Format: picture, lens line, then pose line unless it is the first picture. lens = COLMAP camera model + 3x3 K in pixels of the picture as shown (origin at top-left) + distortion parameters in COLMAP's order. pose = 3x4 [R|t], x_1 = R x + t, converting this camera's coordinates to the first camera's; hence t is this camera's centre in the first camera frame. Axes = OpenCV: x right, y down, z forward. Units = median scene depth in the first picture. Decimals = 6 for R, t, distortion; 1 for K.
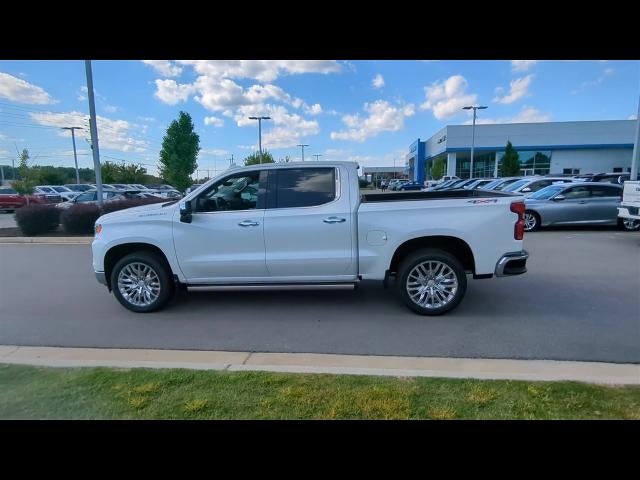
lens RADIAL K [[365.1, 0, 321.7], [0, 365.1, 240.6], [0, 0, 1]] dist [0.001738, 0.000686]
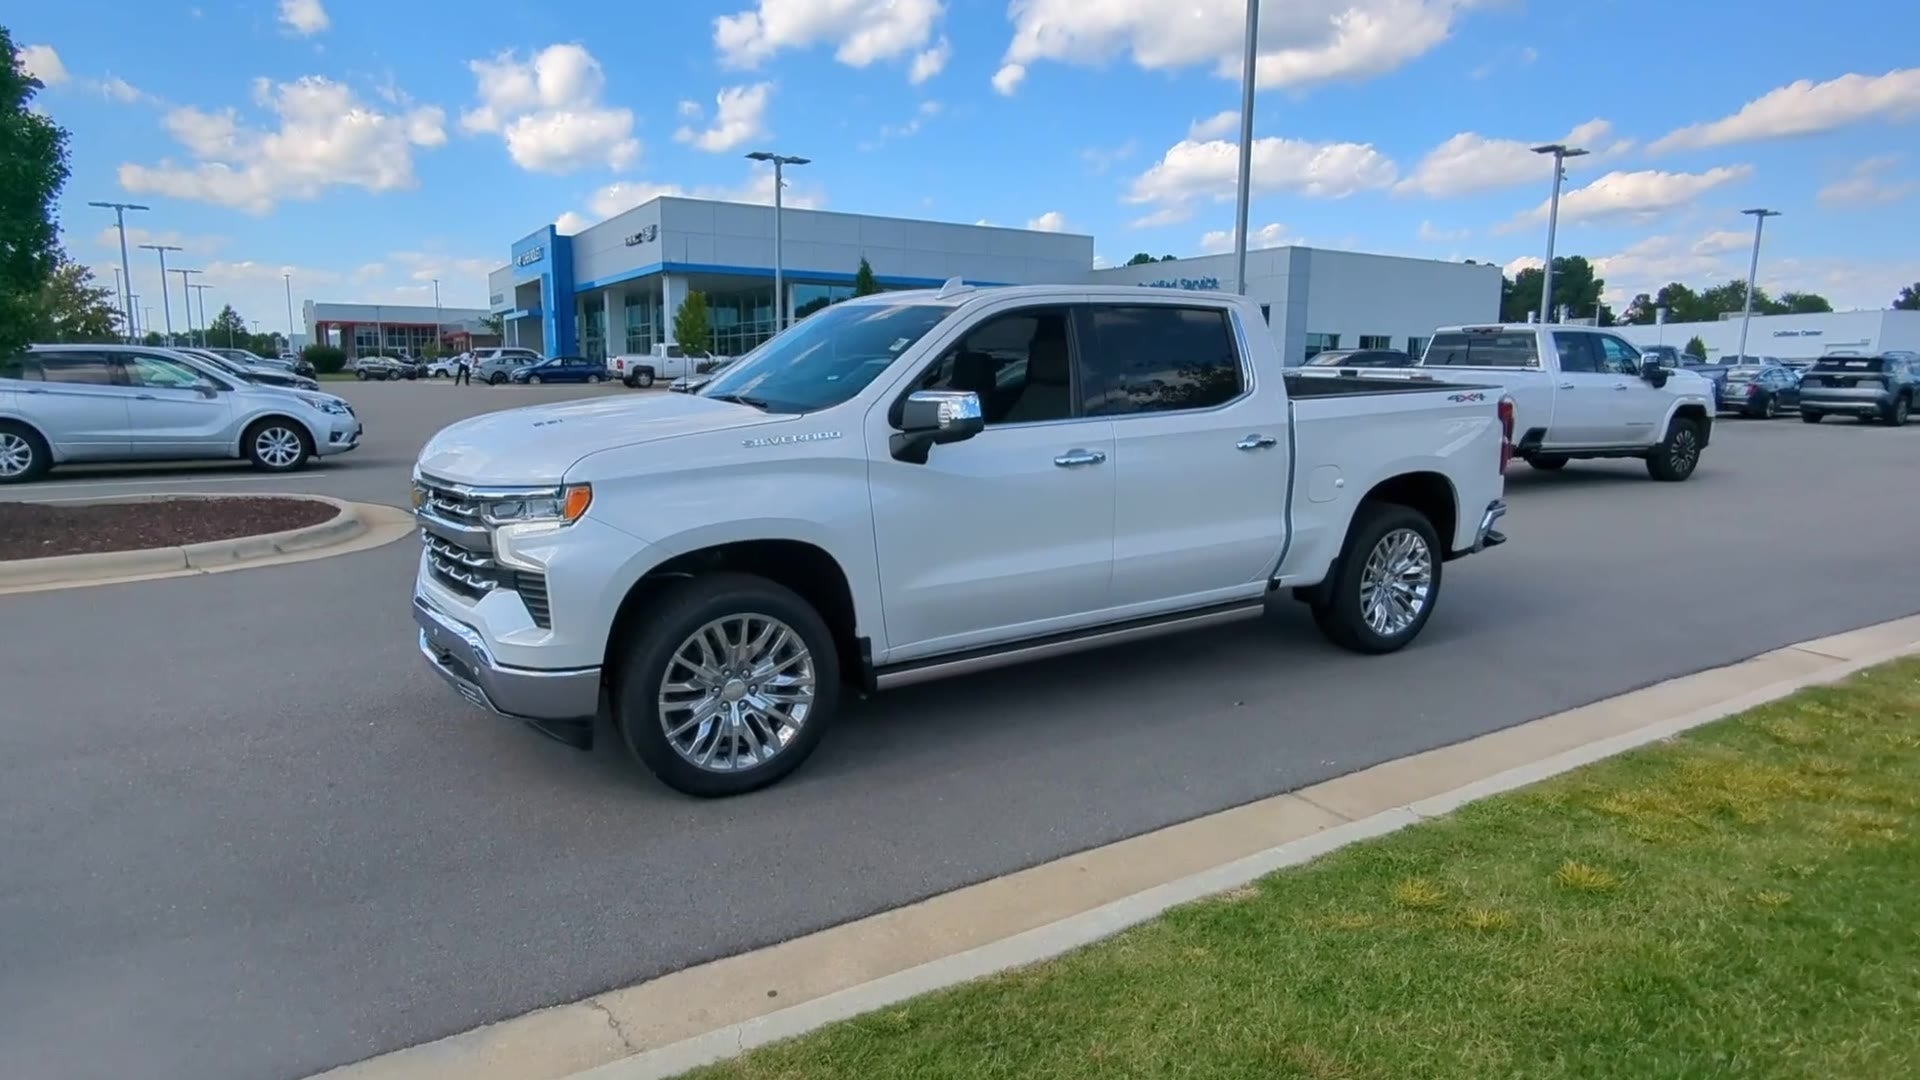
lens RADIAL K [[1087.4, 0, 959.5], [0, 1087.4, 538.6], [0, 0, 1]] dist [-0.002280, 0.000846]
pose [[0.786071, -0.072292, 0.613894, -0.935174], [0.071220, 0.997116, 0.026225, -0.006470], [-0.614020, 0.023107, 0.788952, 0.266315]]
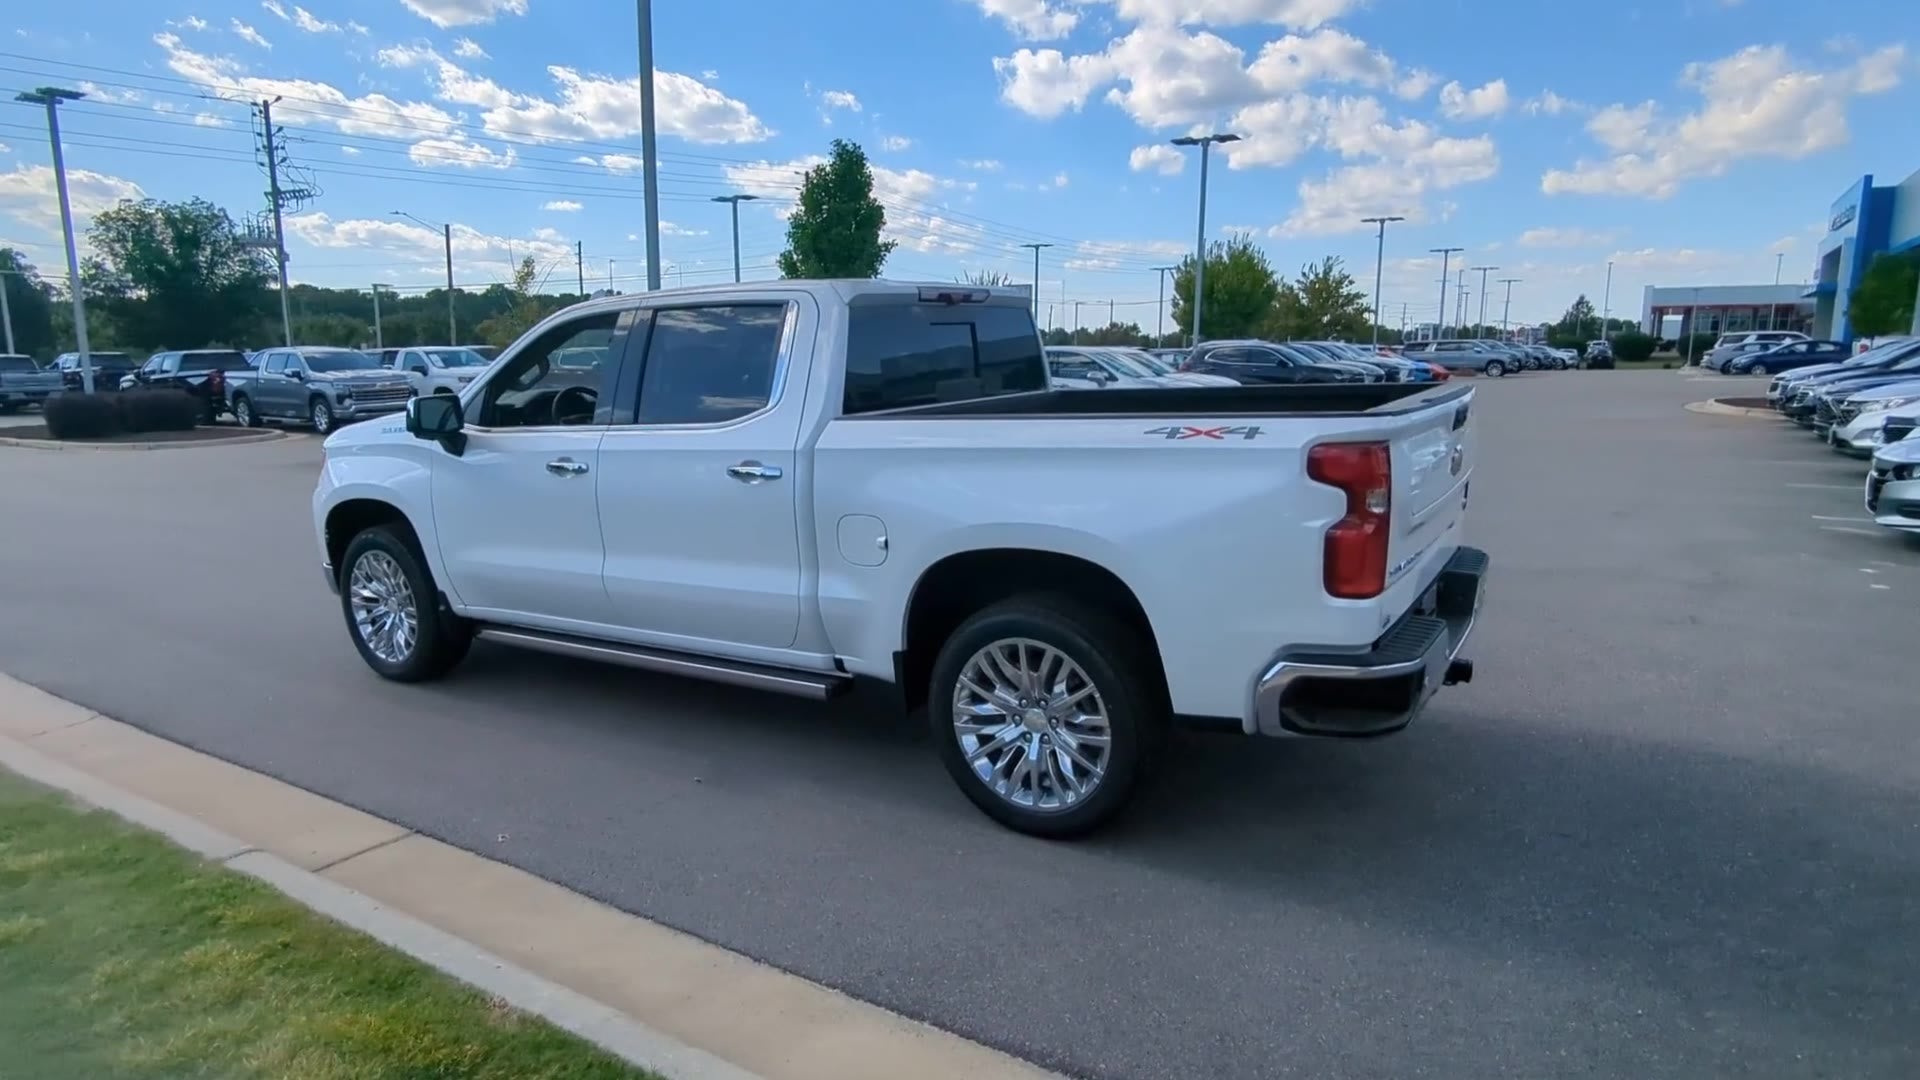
lens RADIAL K [[1087.4, 0, 959.5], [0, 1087.4, 538.6], [0, 0, 1]] dist [-0.002280, 0.000846]
pose [[0.902435, 0.085574, -0.422242, 0.583938], [-0.075631, 0.996322, 0.040278, -0.048477], [0.424136, -0.004414, 0.905588, 0.227129]]
